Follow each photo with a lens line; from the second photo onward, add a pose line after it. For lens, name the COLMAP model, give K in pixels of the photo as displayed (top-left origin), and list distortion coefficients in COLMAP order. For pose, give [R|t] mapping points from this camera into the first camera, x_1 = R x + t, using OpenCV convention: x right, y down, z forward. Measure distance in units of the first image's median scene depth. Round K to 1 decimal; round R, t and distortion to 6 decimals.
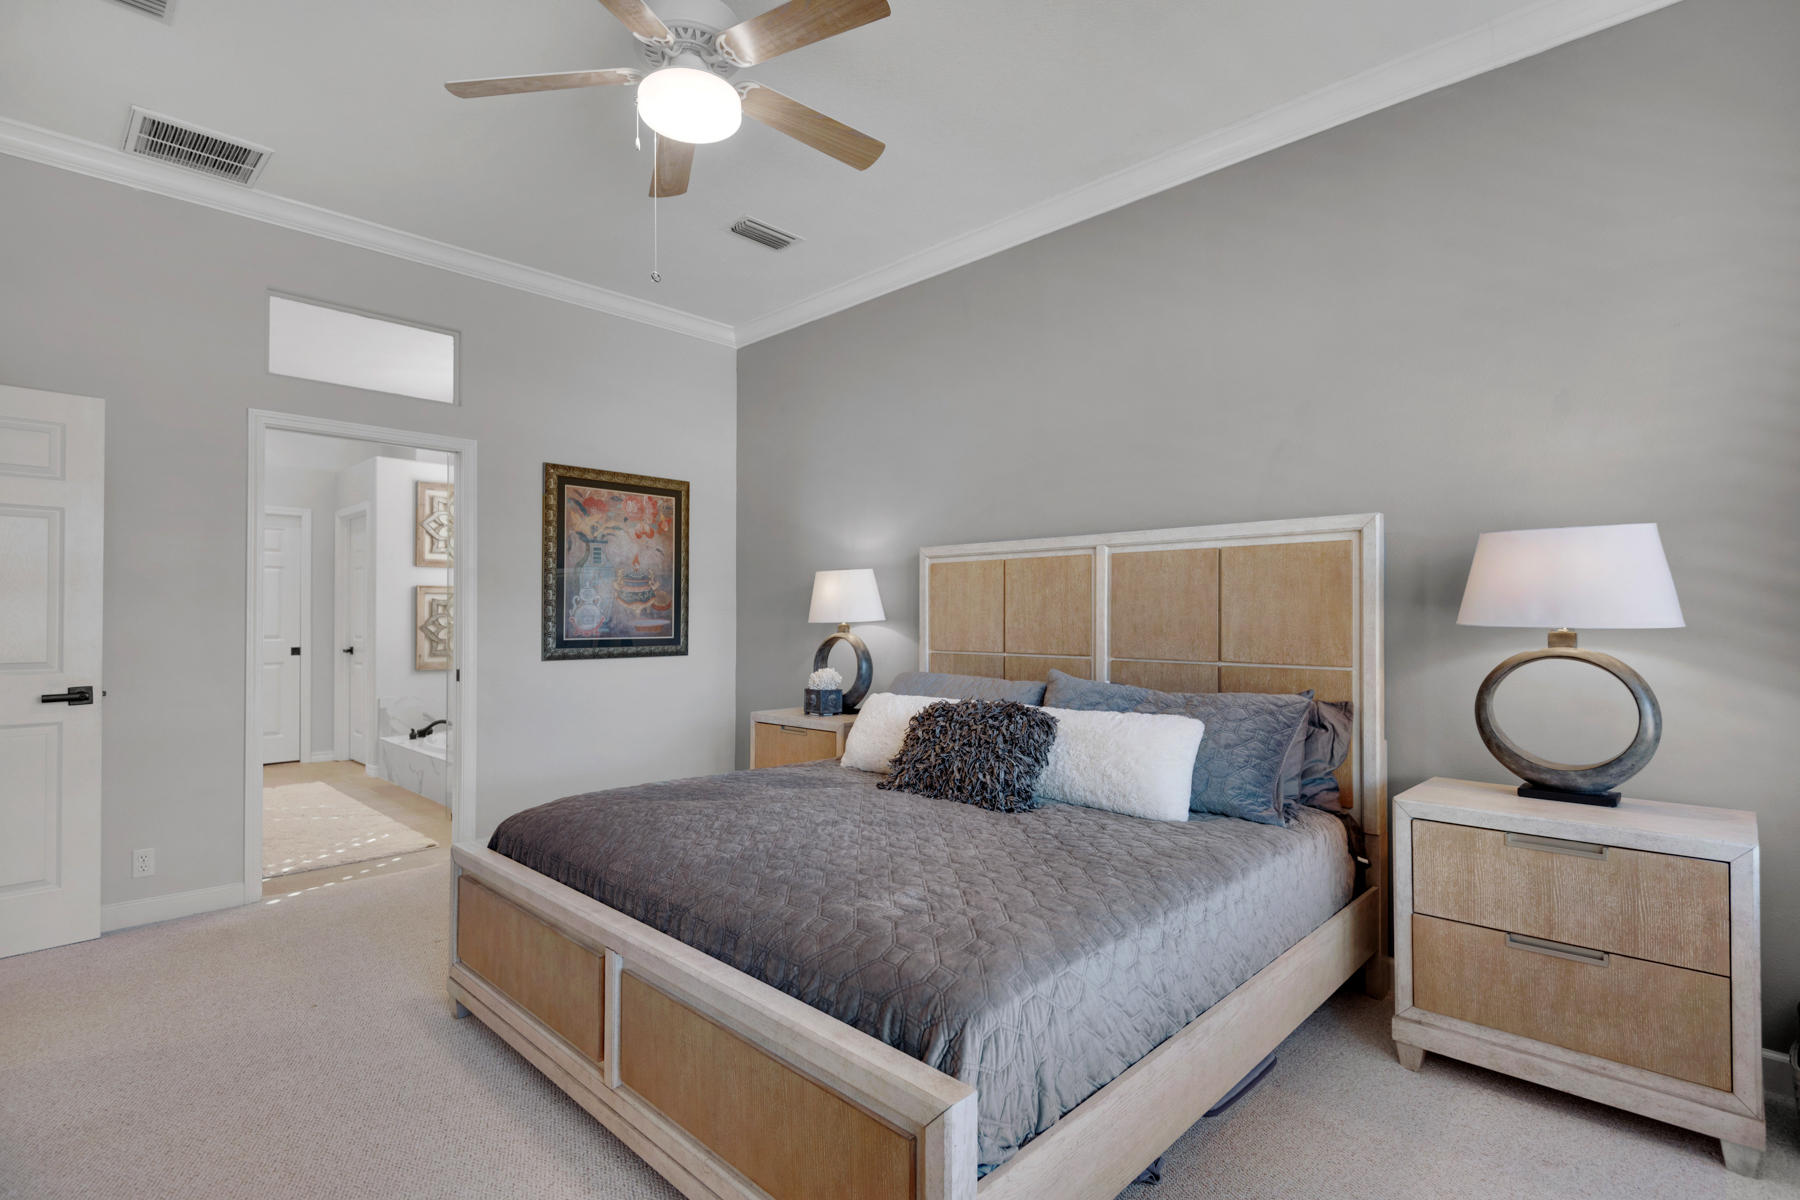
lens RADIAL K [[873.2, 0, 899.7], [0, 873.2, 604.8], [0, 0, 1]] dist [0.042624, -0.030603]
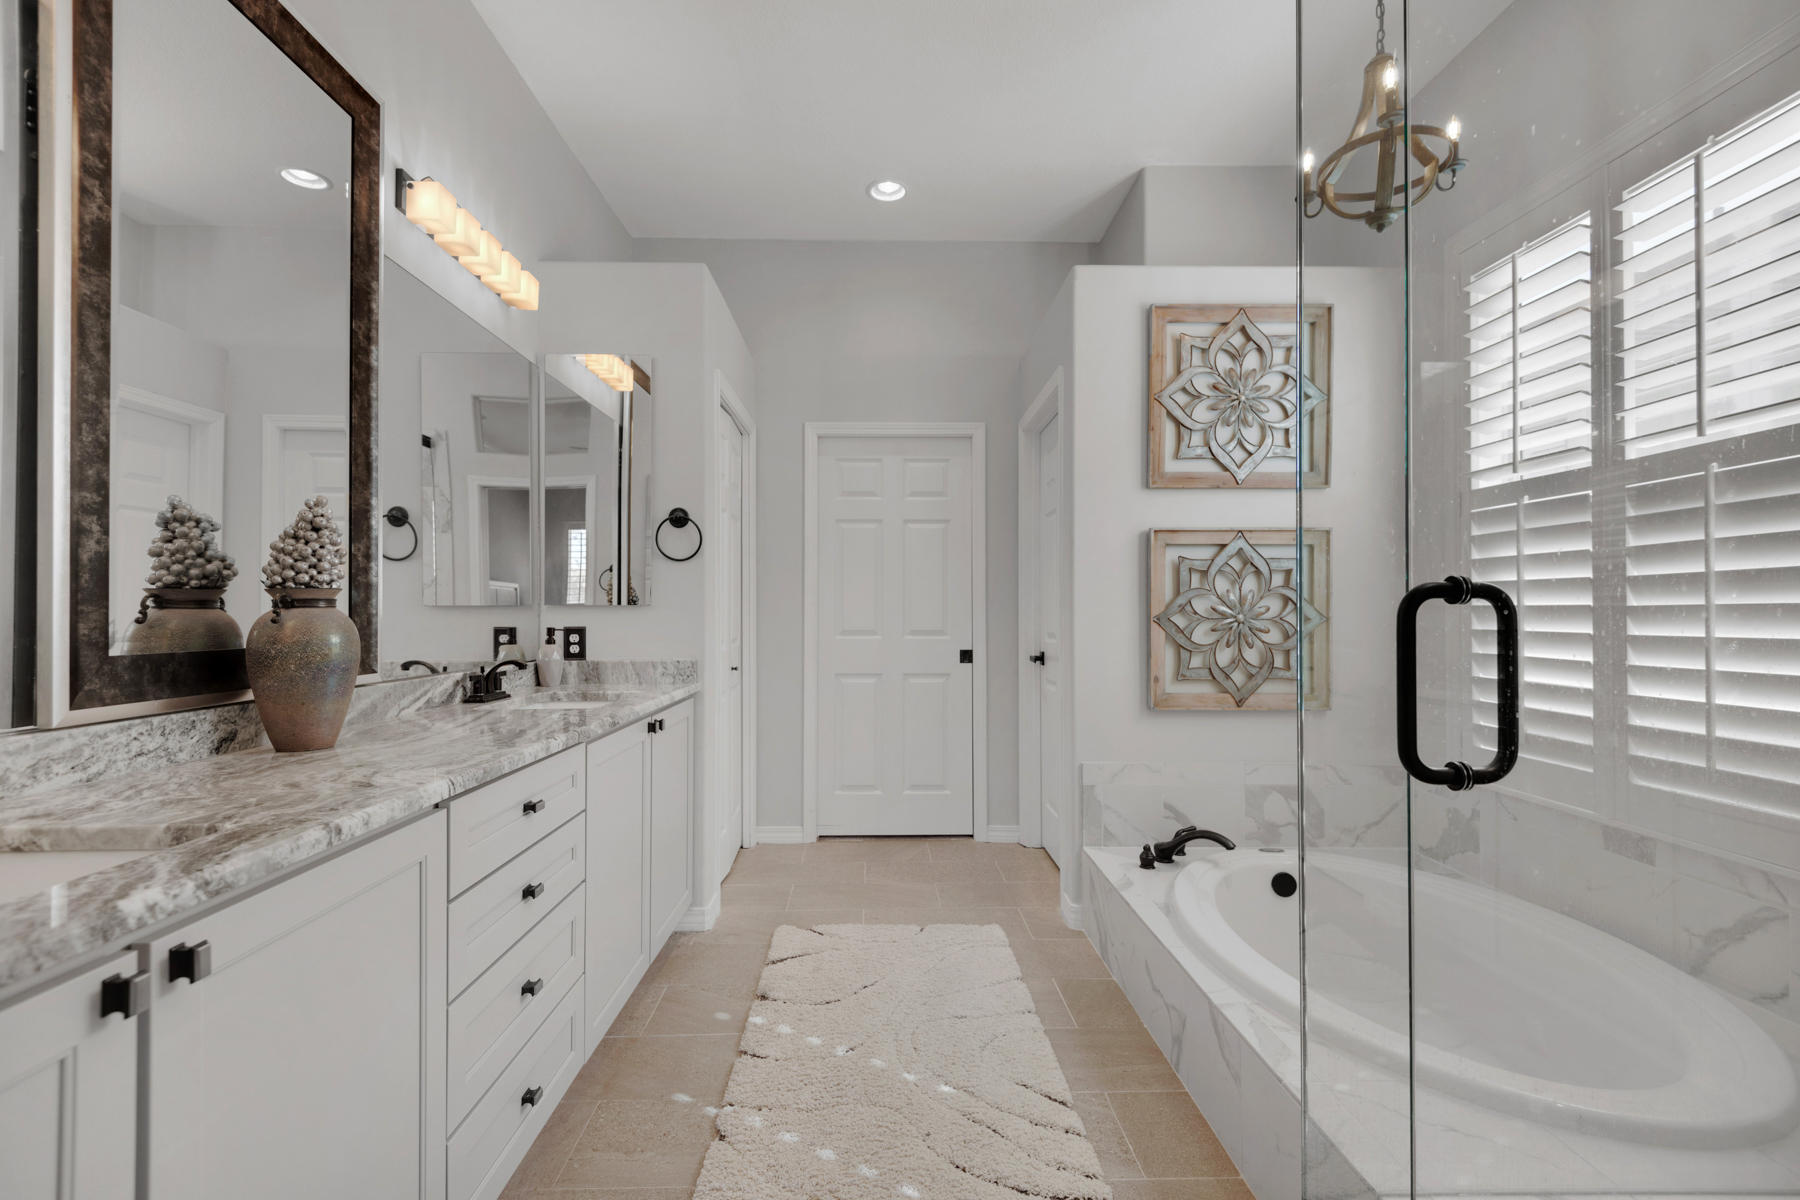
lens RADIAL K [[812.4, 0, 882.1], [0, 812.4, 601.5], [0, 0, 1]] dist [0.044654, -0.028252]
pose [[0.700835, -0.009302, -0.713263, -0.332374], [0.005021, 0.999955, -0.008107, 0.019347], [0.713306, 0.002100, 0.700850, 0.585032]]
